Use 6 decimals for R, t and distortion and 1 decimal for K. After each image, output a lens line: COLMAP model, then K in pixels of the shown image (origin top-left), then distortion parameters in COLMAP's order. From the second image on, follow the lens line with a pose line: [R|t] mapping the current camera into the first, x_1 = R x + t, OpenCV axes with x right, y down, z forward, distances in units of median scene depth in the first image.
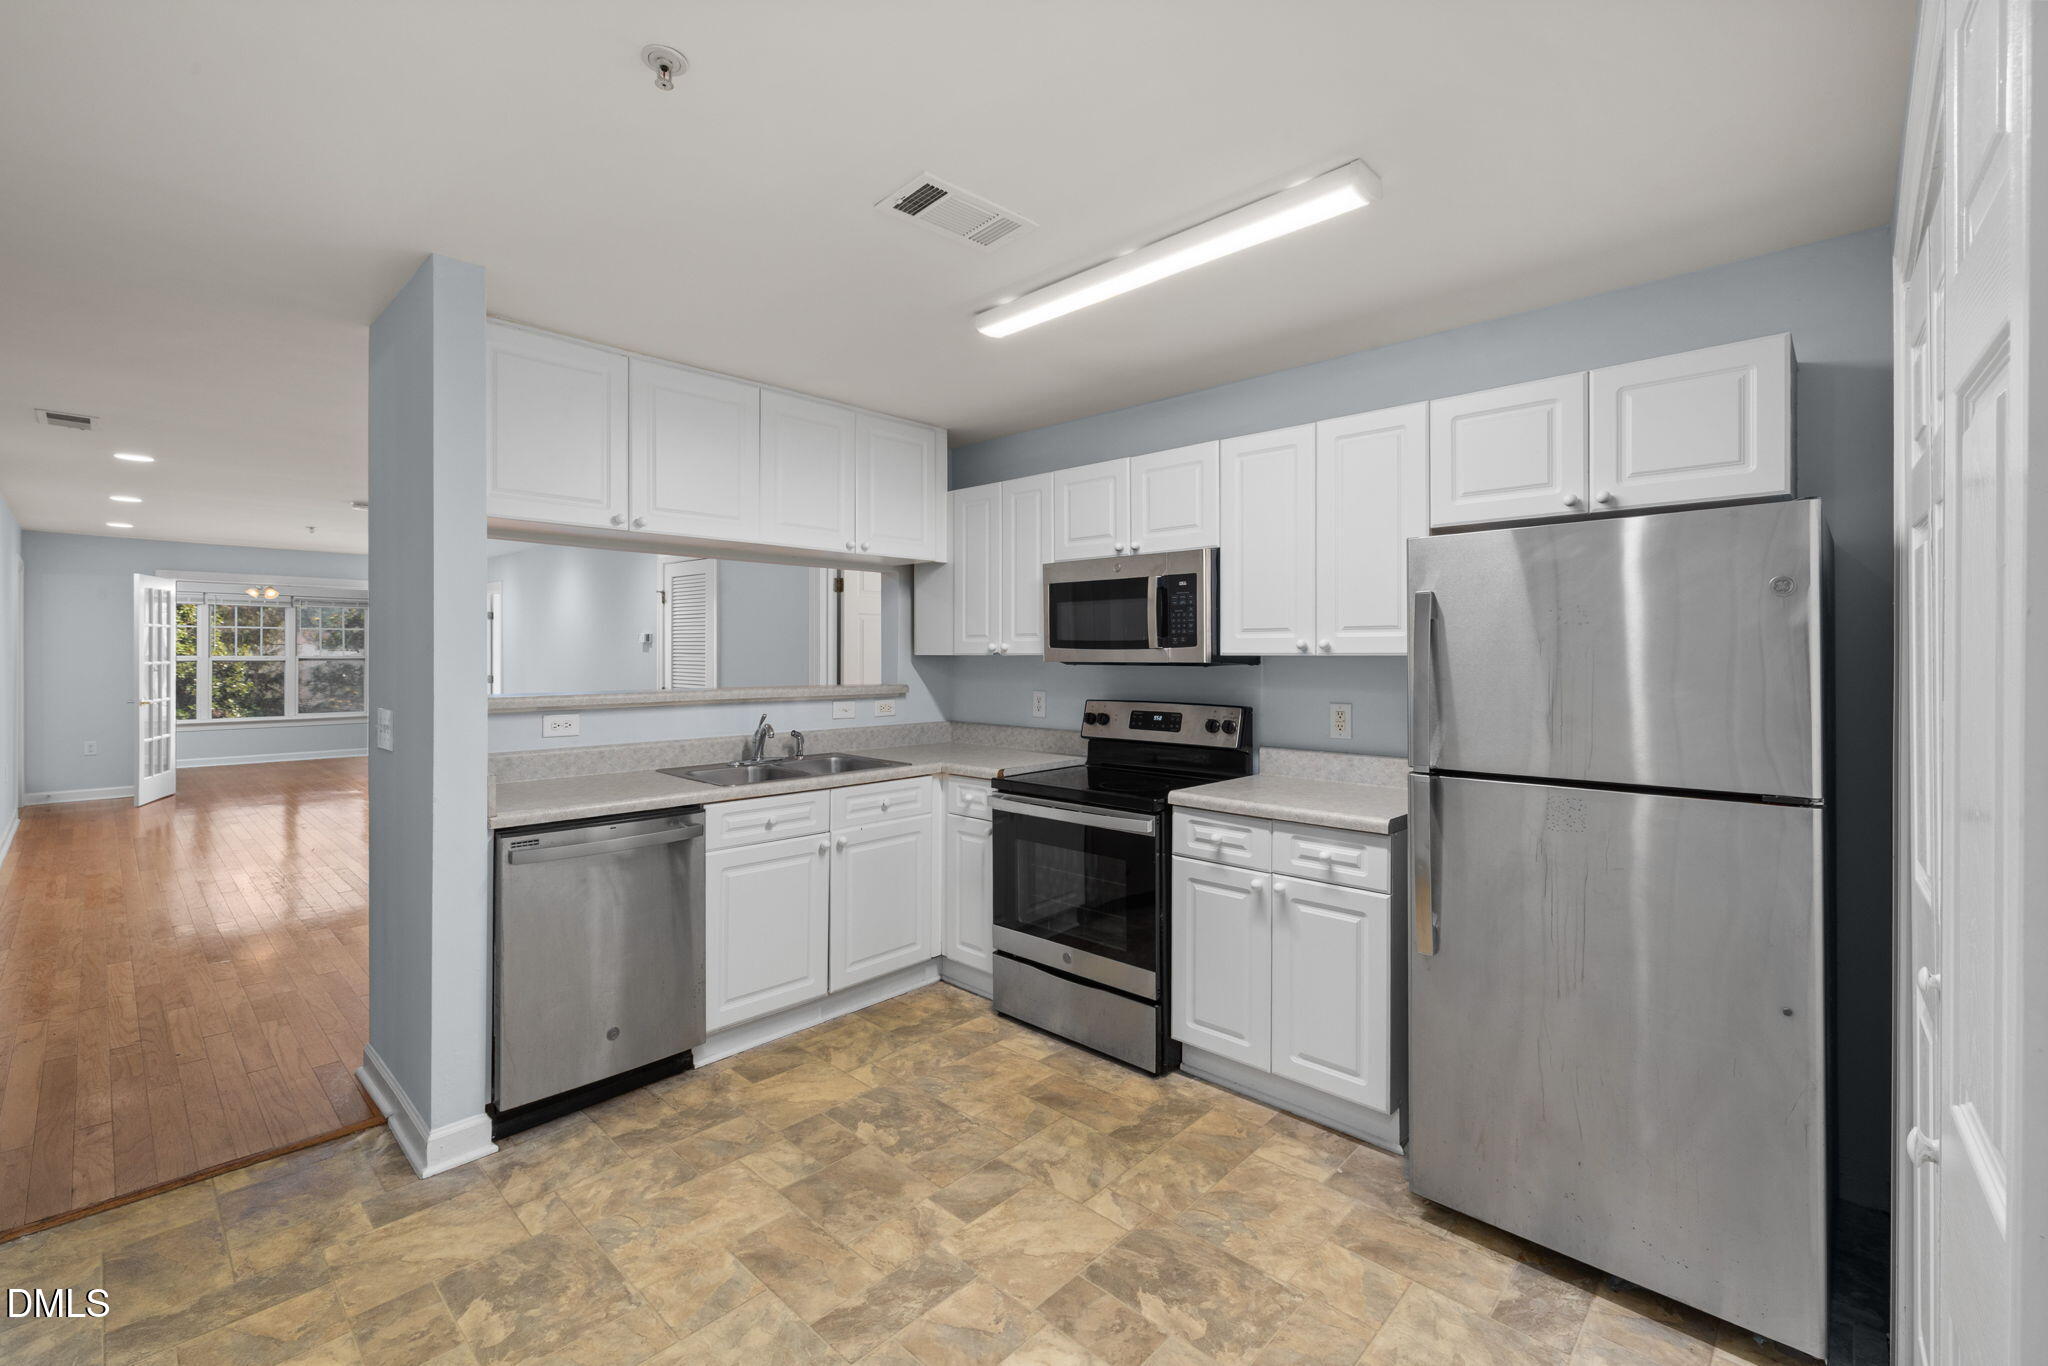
lens RADIAL K [[877.2, 0, 988.9], [0, 877.2, 652.0], [0, 0, 1]] dist [0.015186, -0.000093]
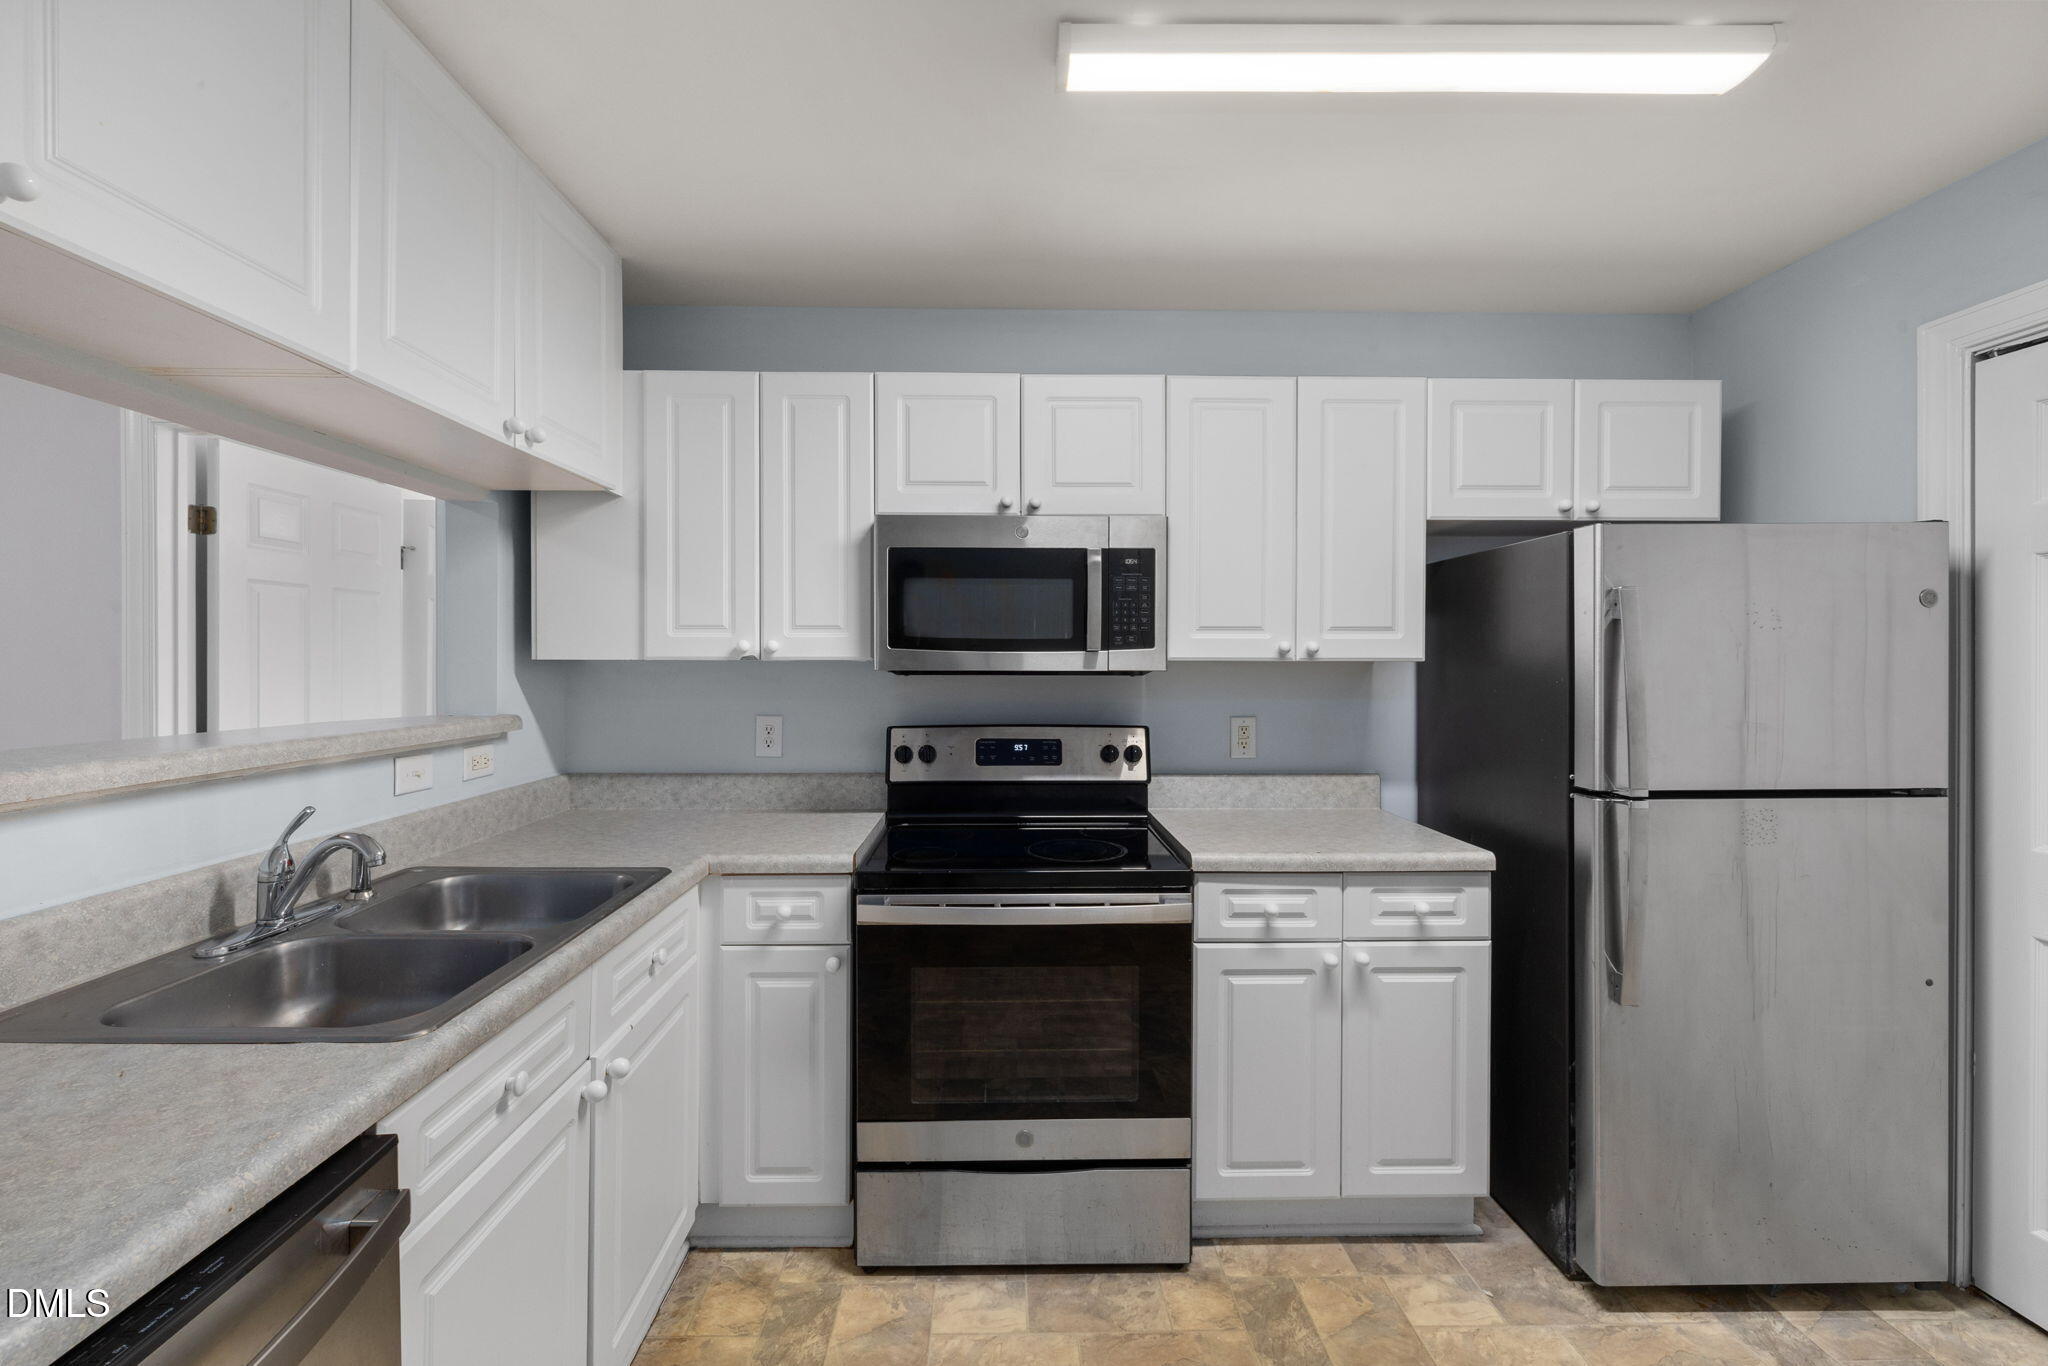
lens RADIAL K [[871.0, 0, 1009.3], [0, 871.0, 666.1], [0, 0, 1]] dist [0.000219, 0.000155]
pose [[0.698462, -0.002836, 0.715642, -0.395659], [-0.003742, 0.999964, 0.007615, 0.003584], [-0.715637, -0.007997, 0.698426, 0.619578]]
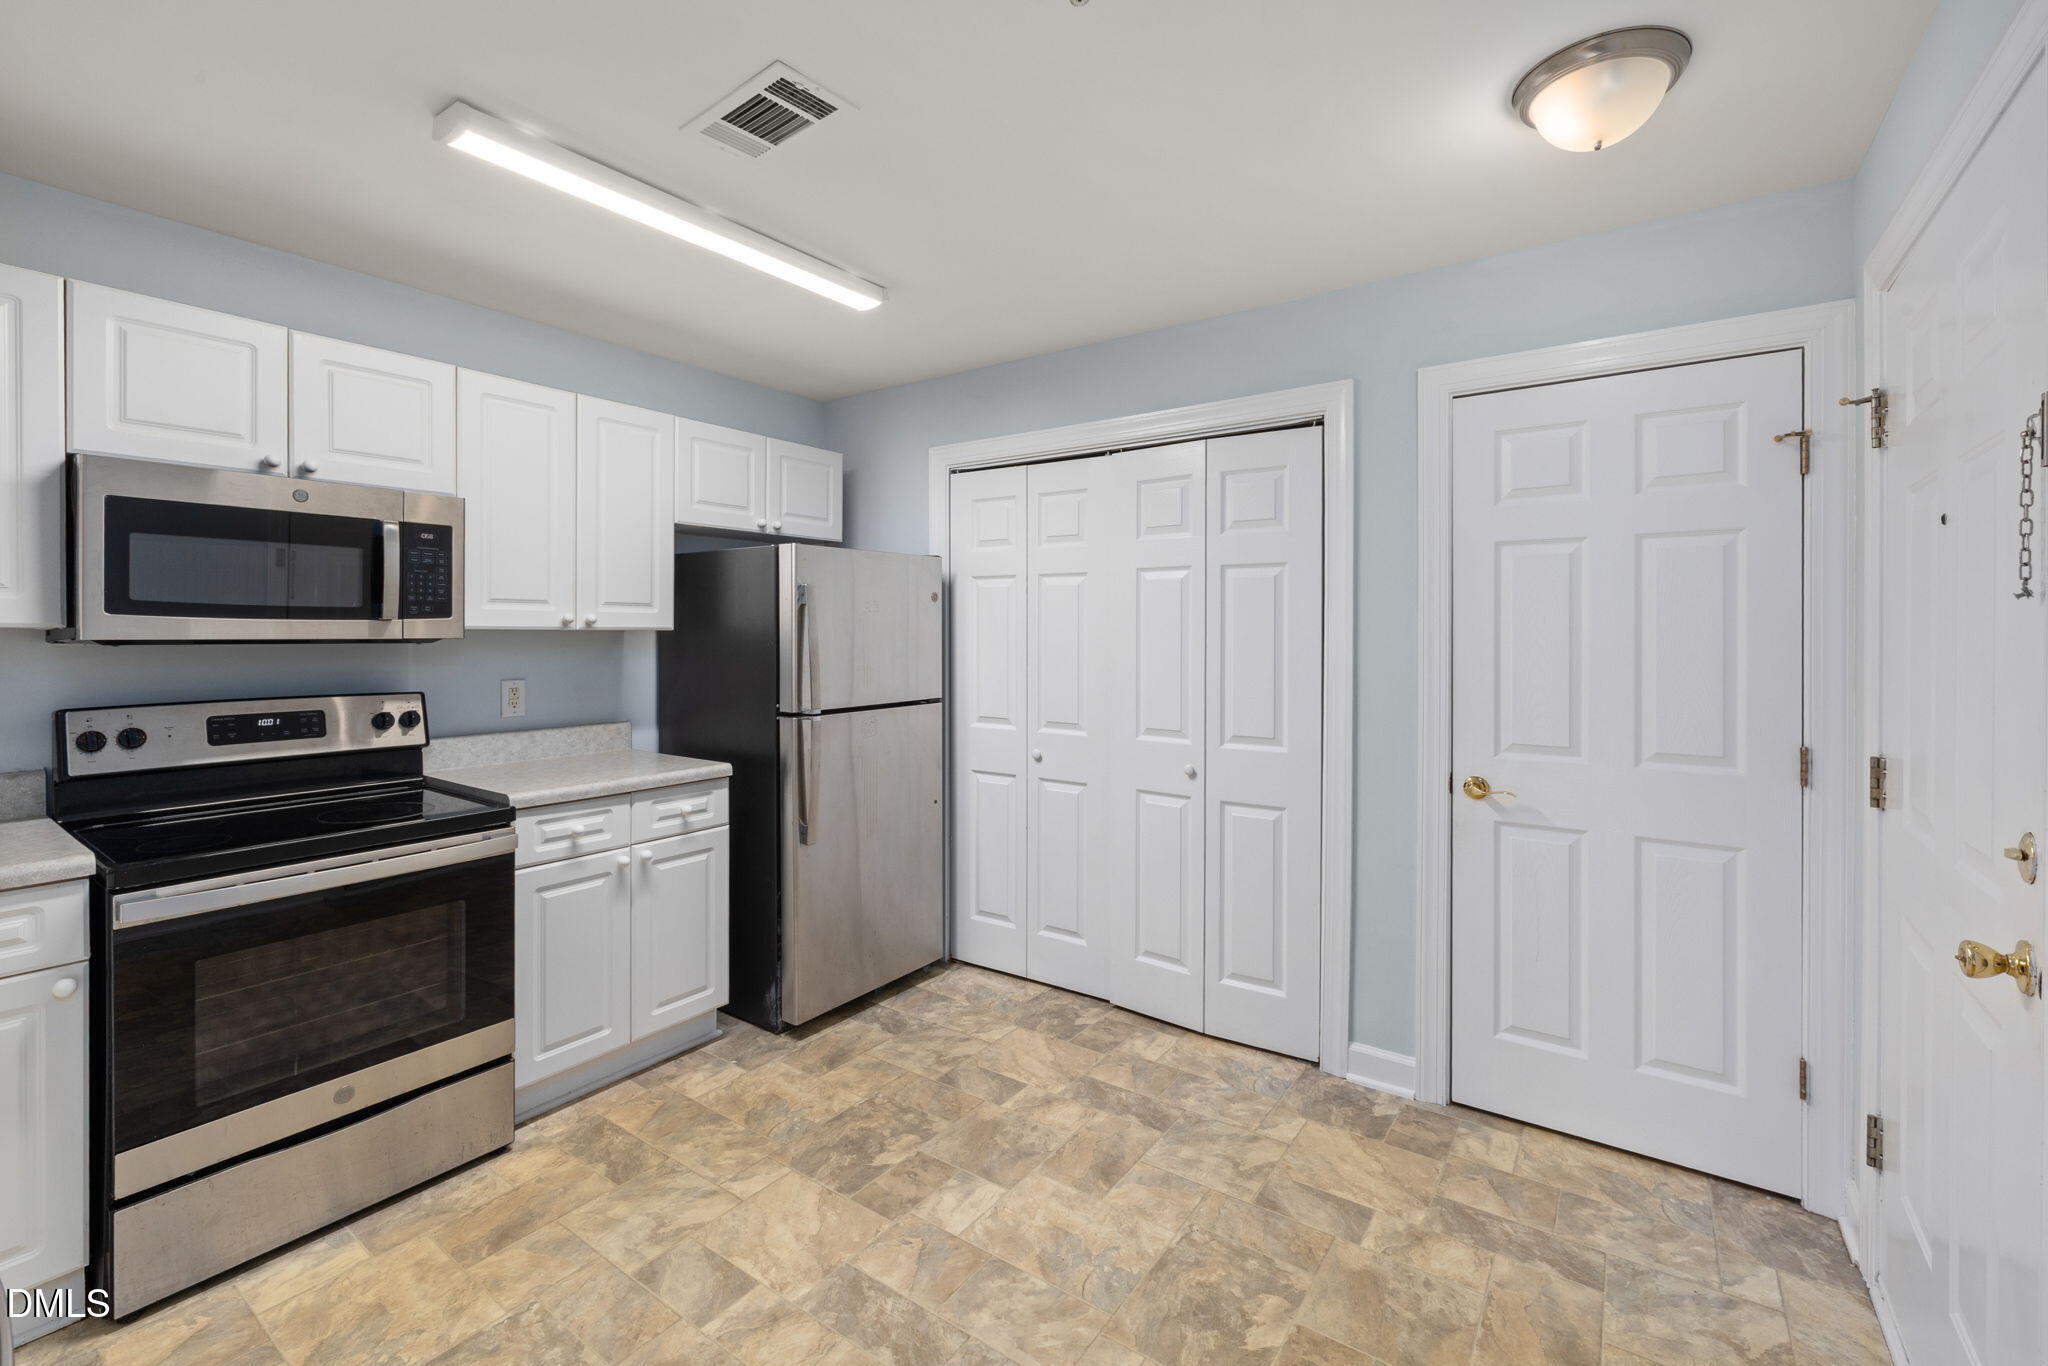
lens RADIAL K [[879.2, 0, 1019.8], [0, 879.2, 637.6], [0, 0, 1]] dist [-0.002134, 0.000015]
pose [[-0.161710, -0.006608, 0.986816, -0.680453], [-0.005966, 0.999966, 0.005719, 0.004237], [-0.986820, -0.004962, -0.161744, 0.663961]]
